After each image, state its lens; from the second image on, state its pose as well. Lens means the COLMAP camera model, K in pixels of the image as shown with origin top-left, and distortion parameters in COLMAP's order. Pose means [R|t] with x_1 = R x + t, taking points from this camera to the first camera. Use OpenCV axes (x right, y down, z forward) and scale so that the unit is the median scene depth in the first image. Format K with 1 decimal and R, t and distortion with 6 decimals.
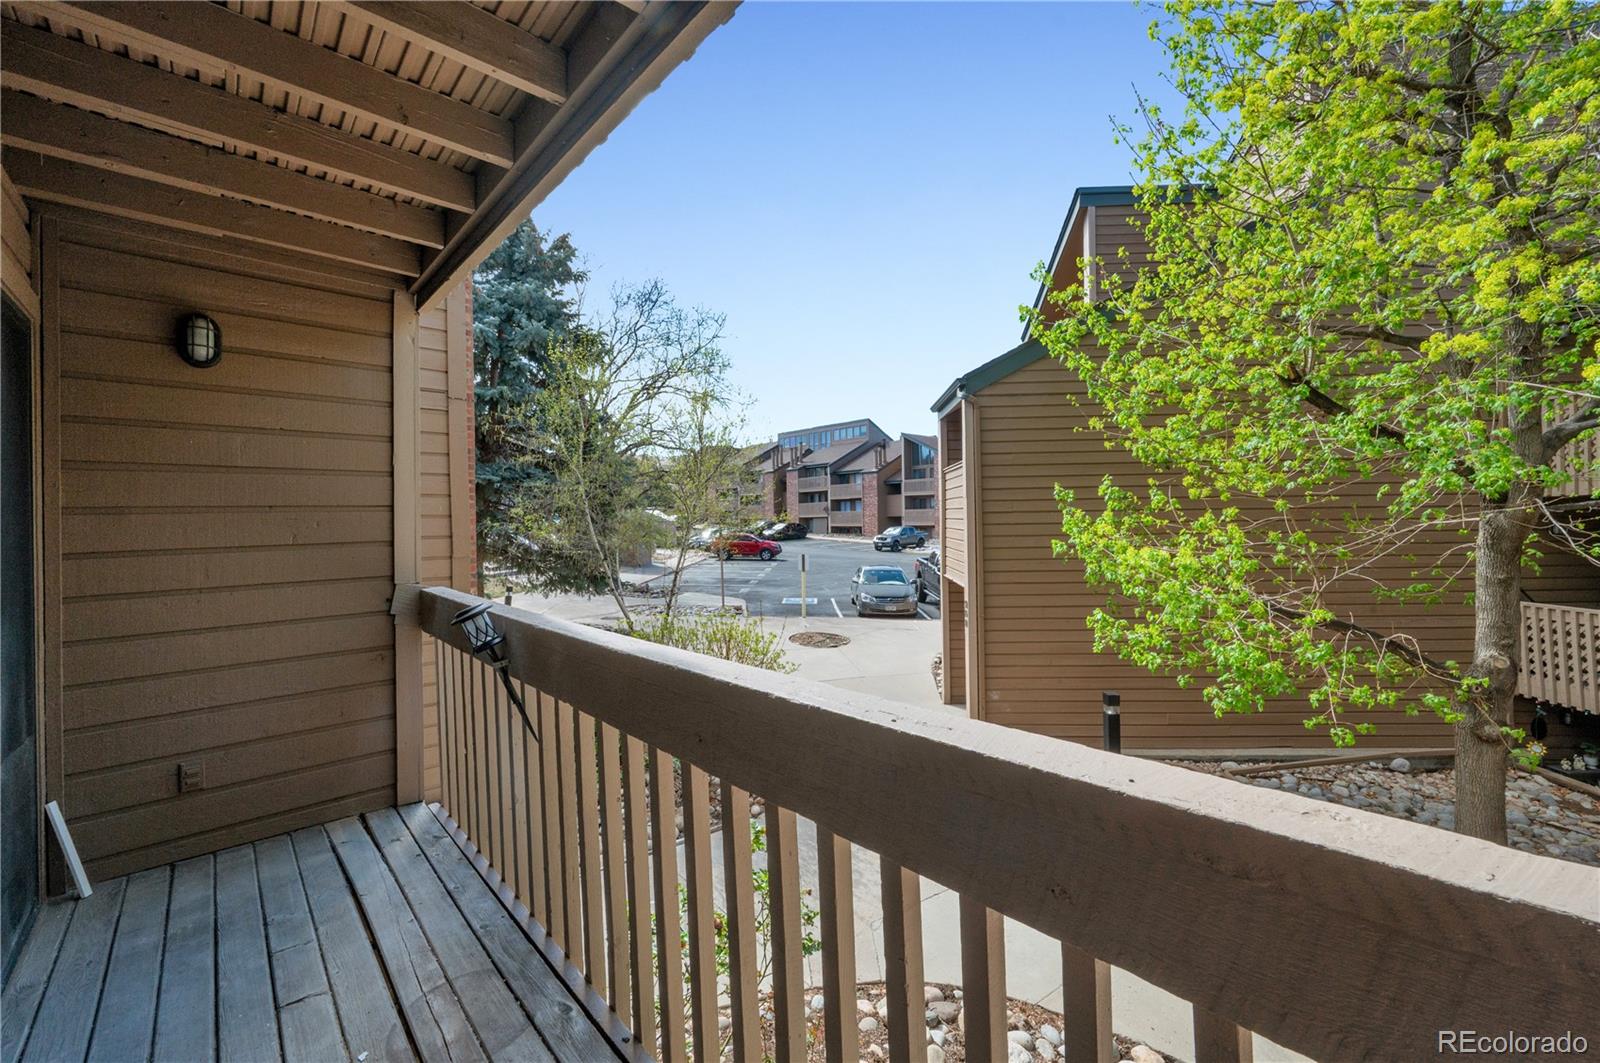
lens RADIAL K [[634.8, 0, 811.4], [0, 634.8, 518.2], [0, 0, 1]] dist [-0.002228, 0.000201]
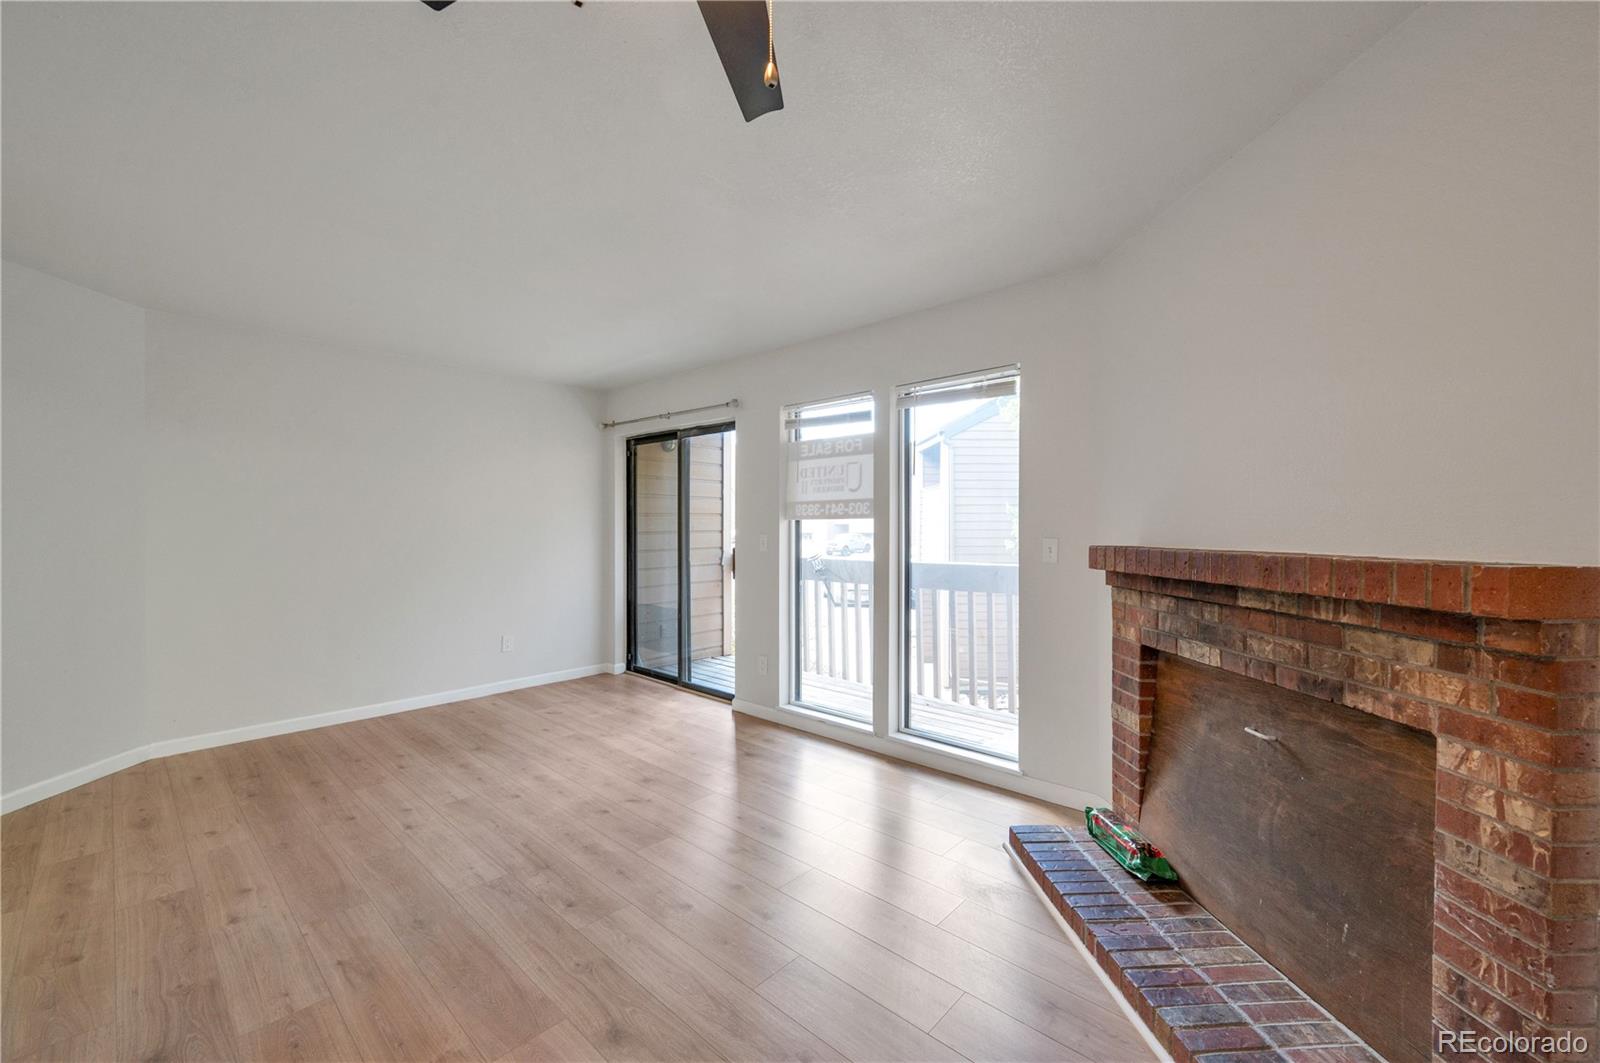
lens RADIAL K [[634.8, 0, 801.9], [0, 634.8, 536.9], [0, 0, 1]] dist [-0.002228, 0.000201]
pose [[0.995816, 0.010156, 0.090818, -0.554007], [-0.011355, 0.999855, 0.012703, 0.025870], [-0.090676, -0.013681, 0.995787, -1.050292]]
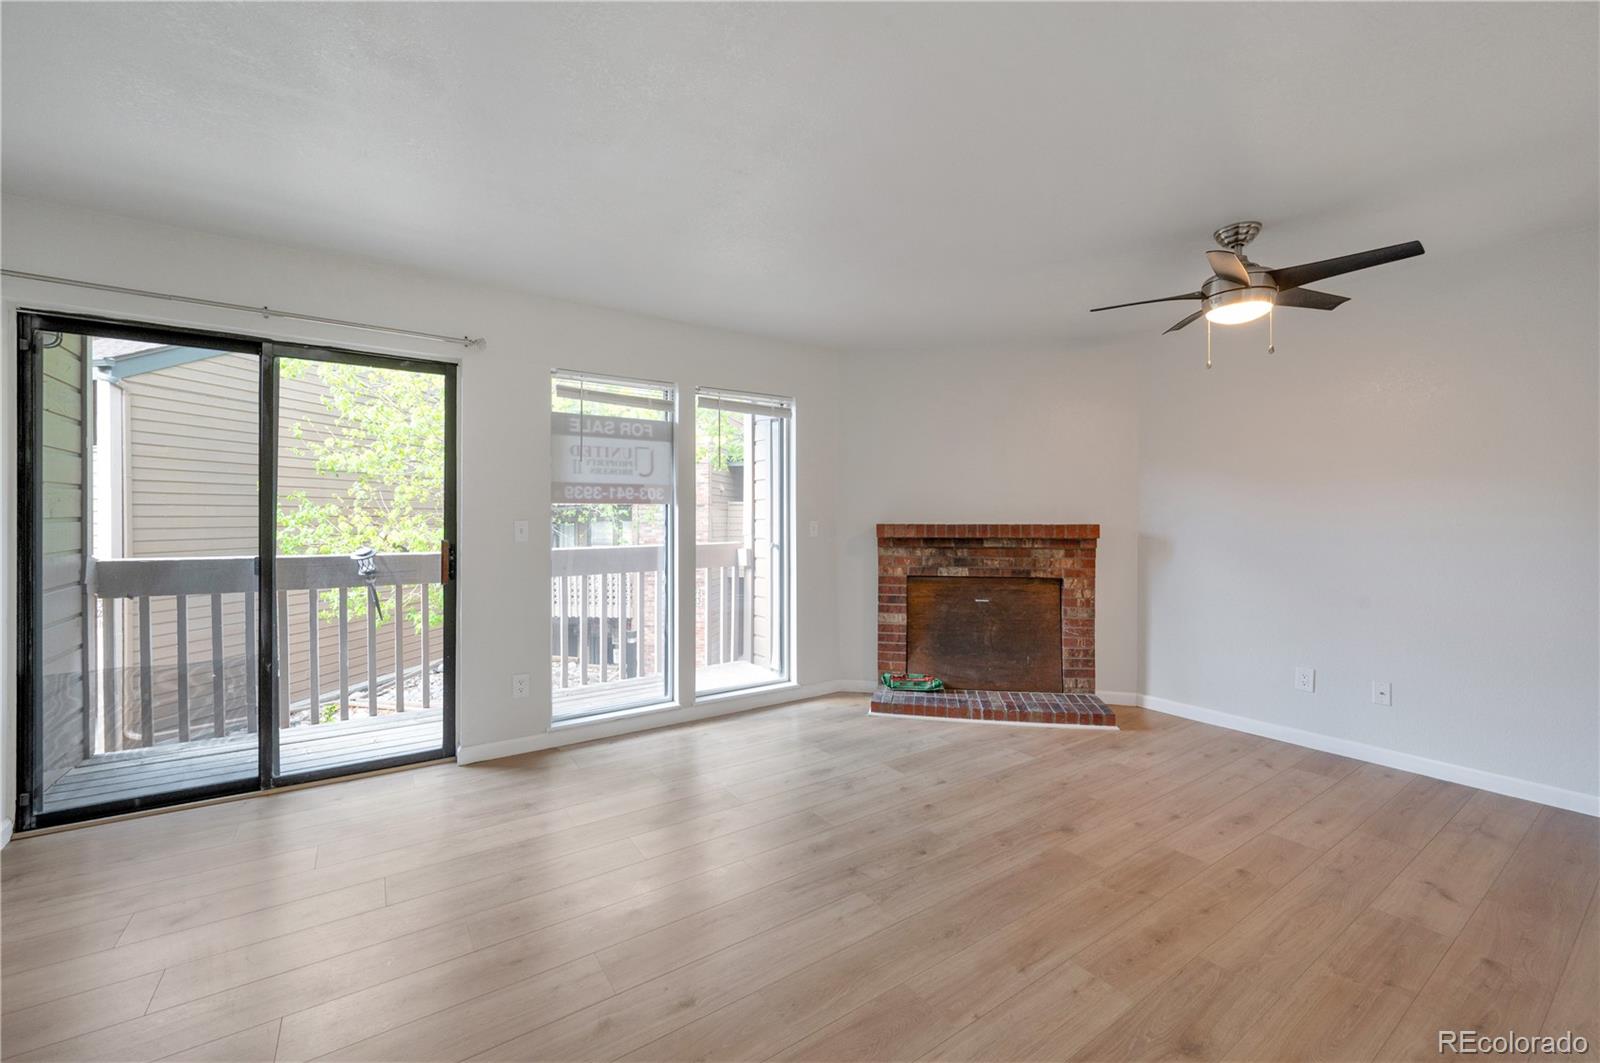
lens RADIAL K [[634.8, 0, 799.6], [0, 634.8, 520.4], [0, 0, 1]] dist [-0.002228, 0.000201]
pose [[0.147330, 0.004647, 0.989077, -1.460559], [-0.002202, 0.999988, -0.004371, 0.041399], [-0.989085, -0.001534, 0.147338, -0.353452]]
